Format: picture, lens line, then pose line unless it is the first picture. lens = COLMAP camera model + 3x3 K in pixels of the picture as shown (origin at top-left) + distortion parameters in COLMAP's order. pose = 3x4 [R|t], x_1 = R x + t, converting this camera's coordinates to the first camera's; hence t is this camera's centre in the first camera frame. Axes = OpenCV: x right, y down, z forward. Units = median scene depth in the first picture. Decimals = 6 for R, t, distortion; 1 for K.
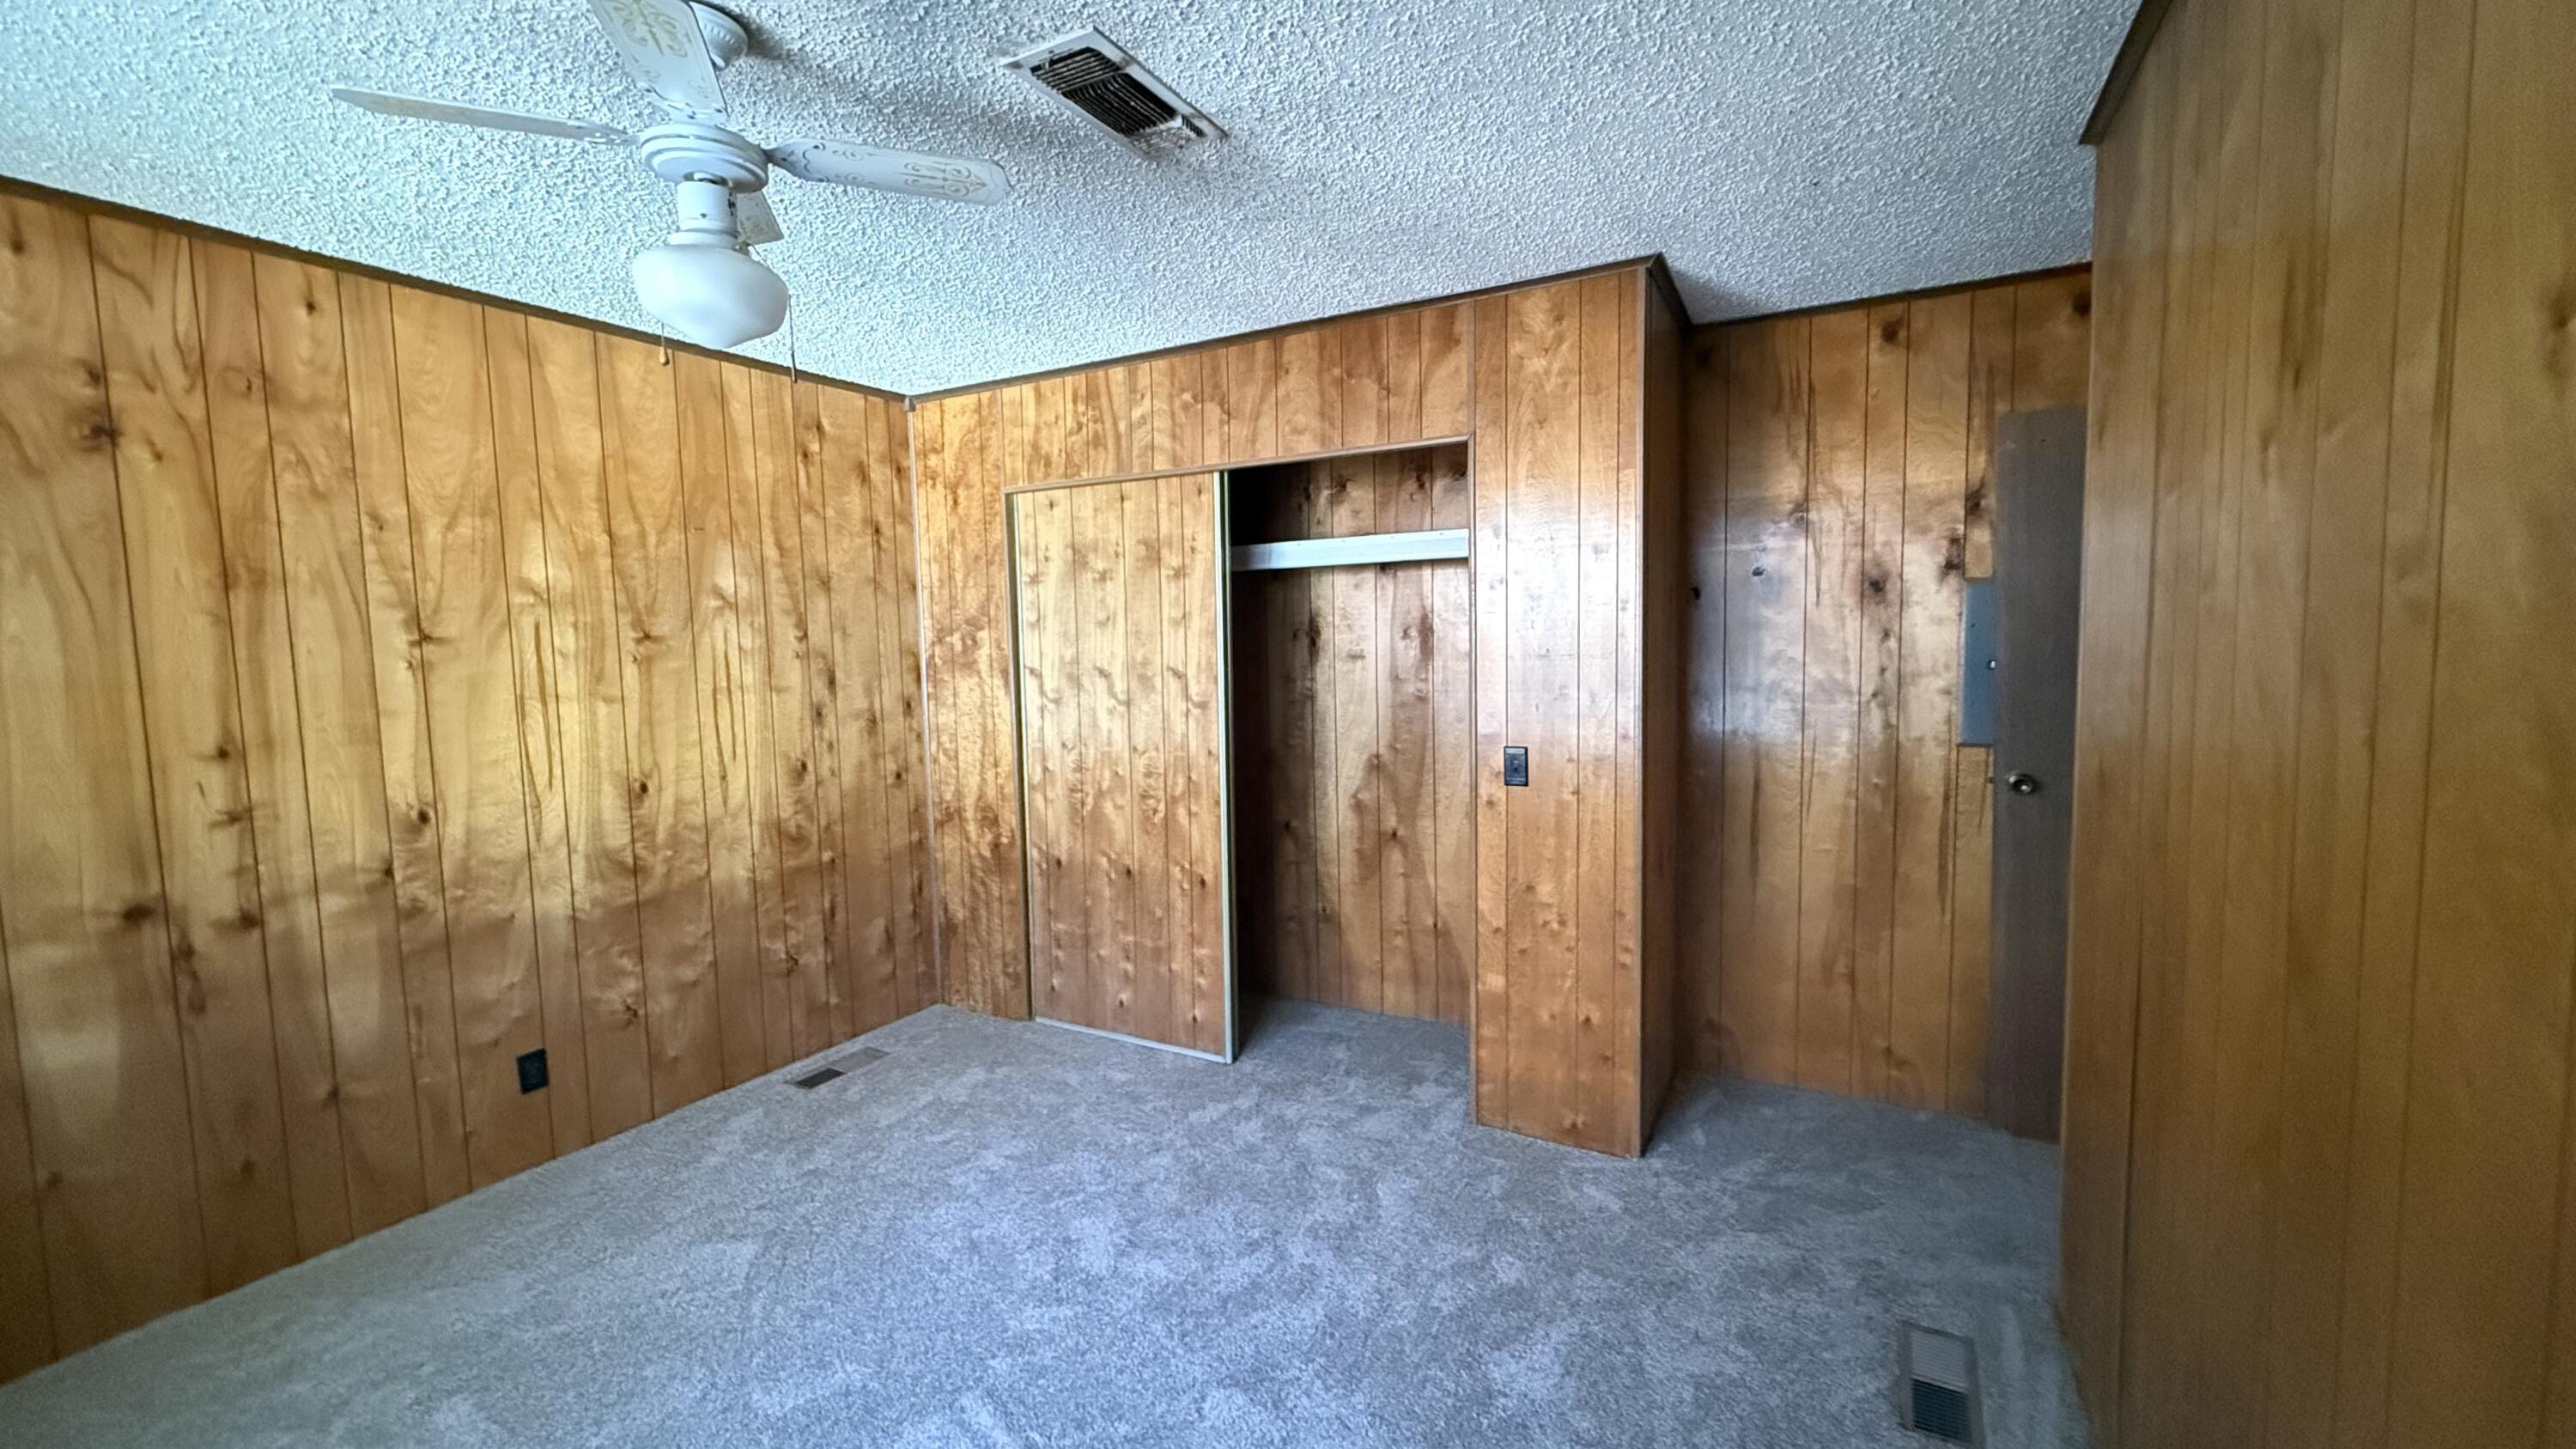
lens RADIAL K [[1025.0, 0, 1285.8], [0, 1025.0, 718.3], [0, 0, 1]] dist [0.000212, -0.000034]
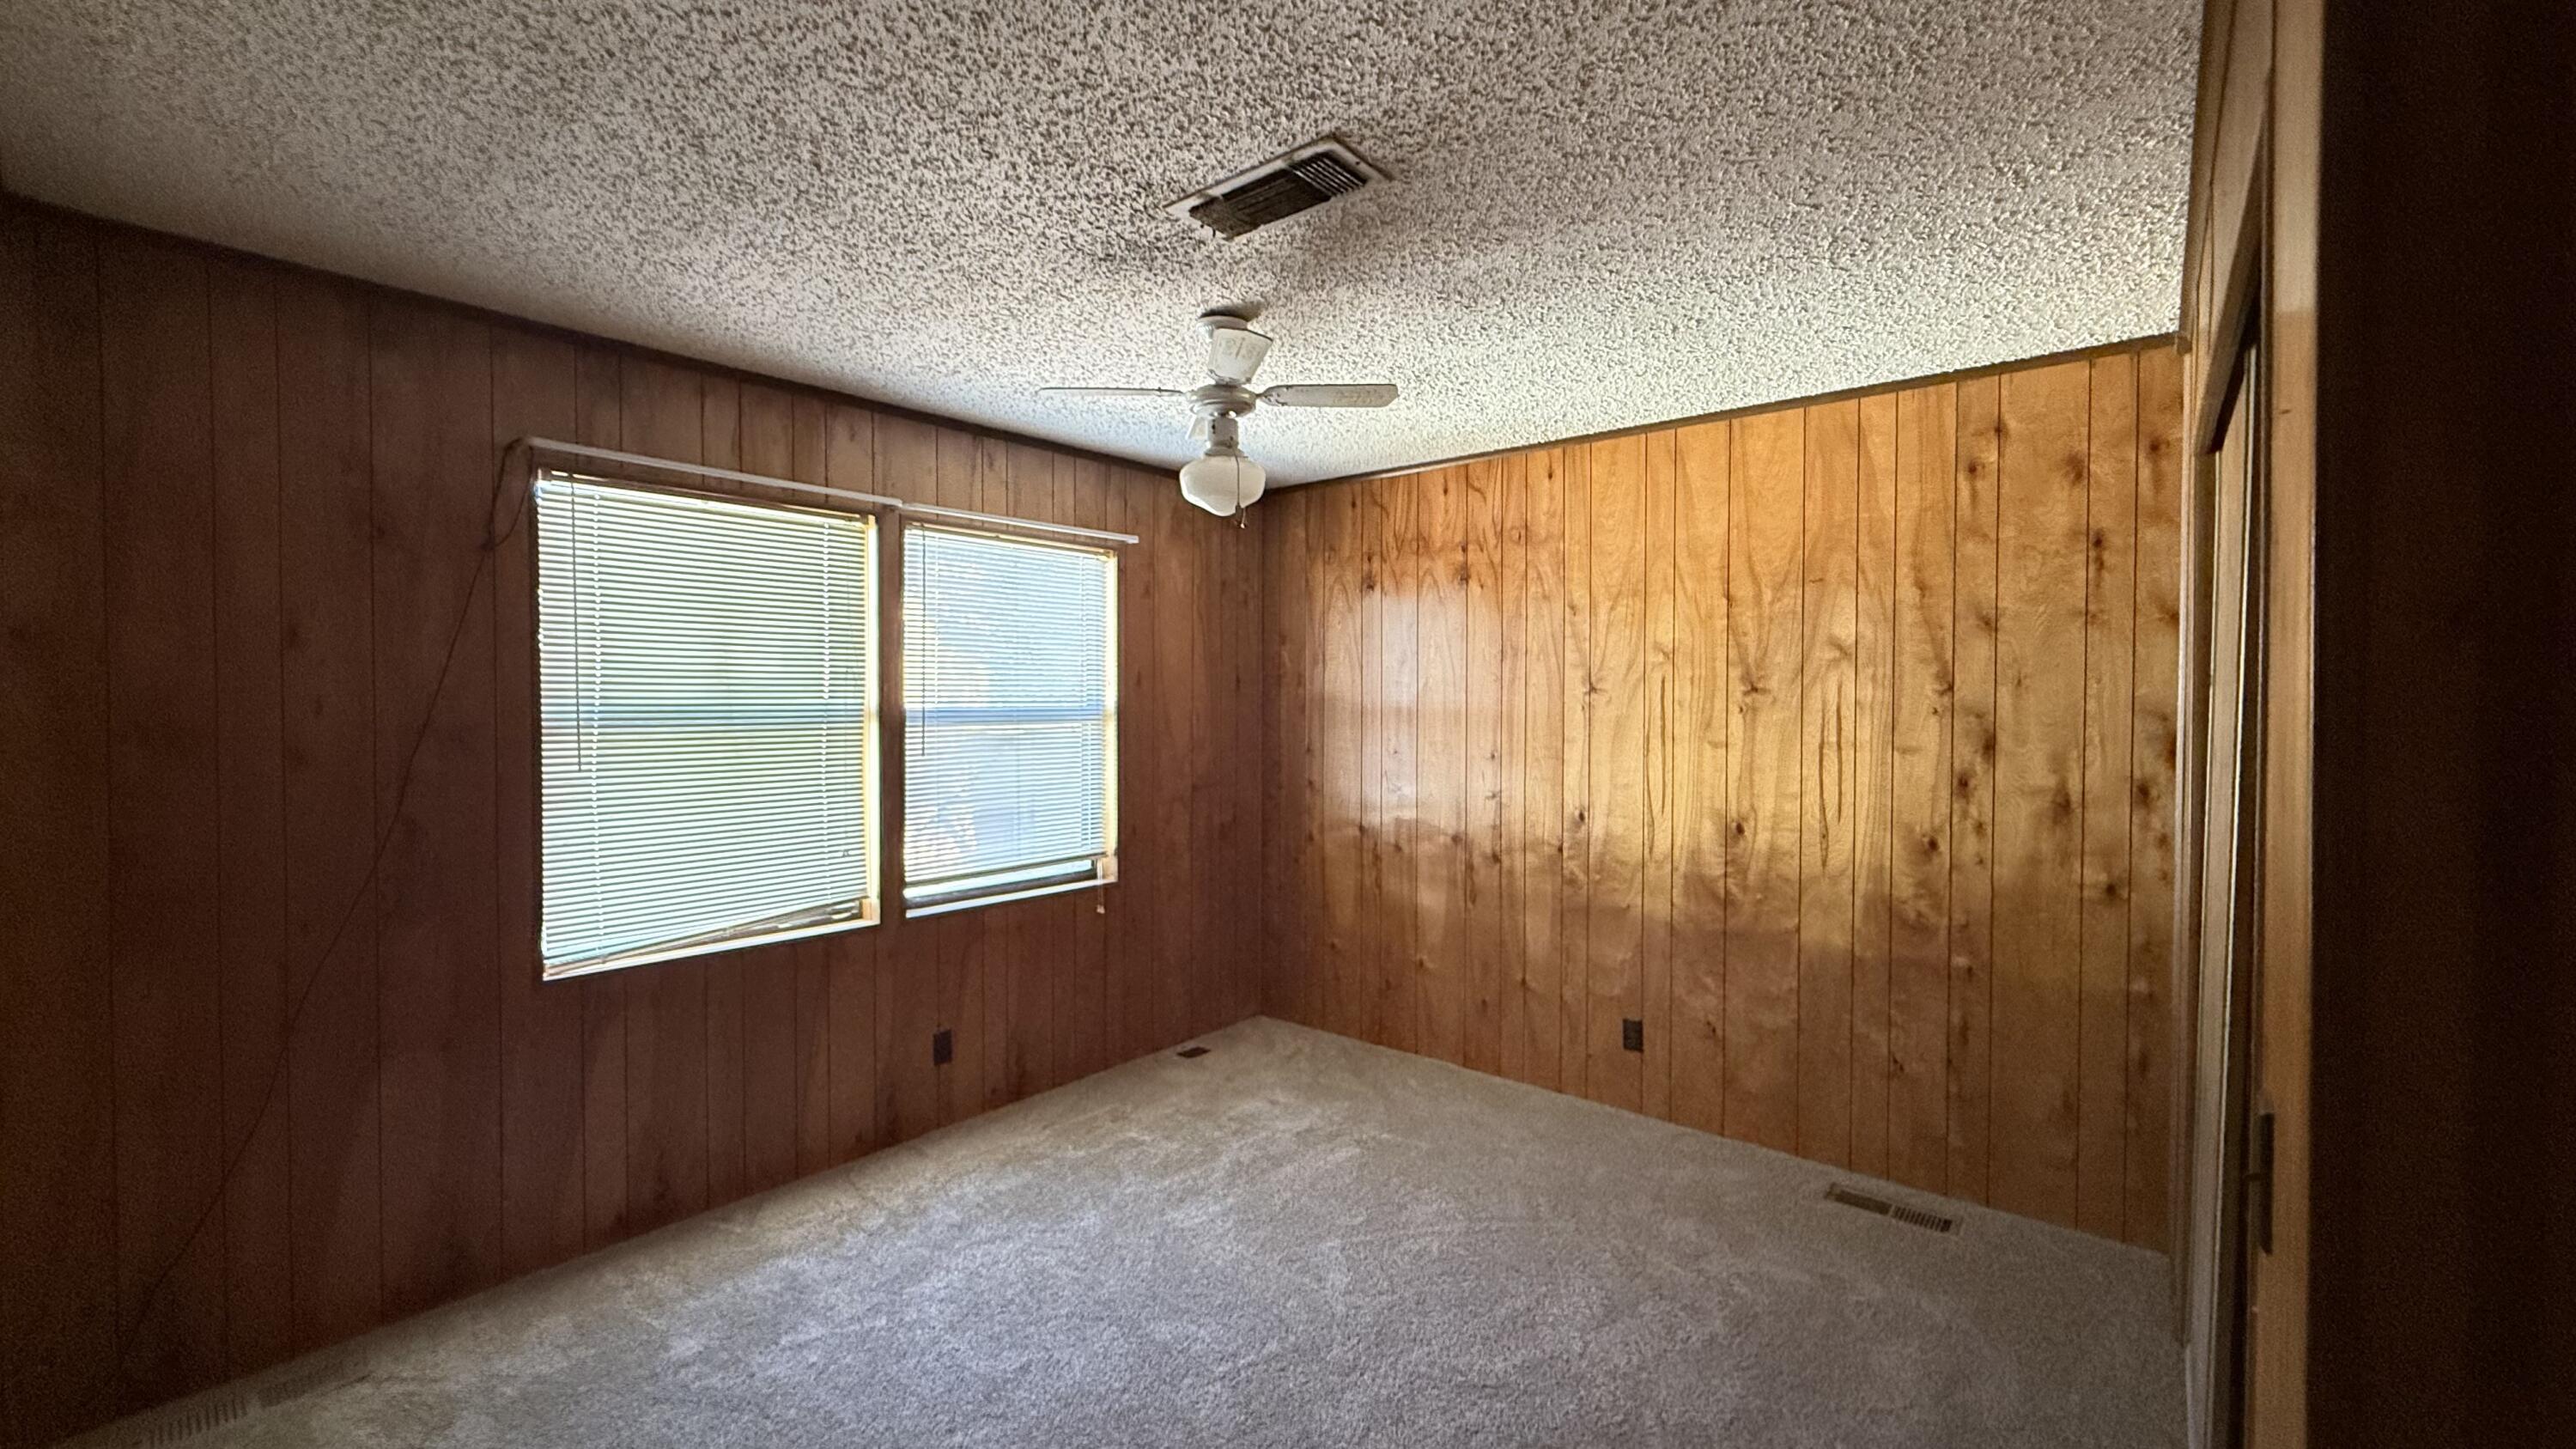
lens RADIAL K [[1025.0, 0, 1281.1], [0, 1025.0, 720.0], [0, 0, 1]] dist [0.000212, -0.000034]
pose [[-0.193814, 0.037560, -0.980319, 0.500646], [-0.076423, 0.995652, 0.053257, -0.064359], [0.978057, 0.085241, -0.190101, 0.699848]]
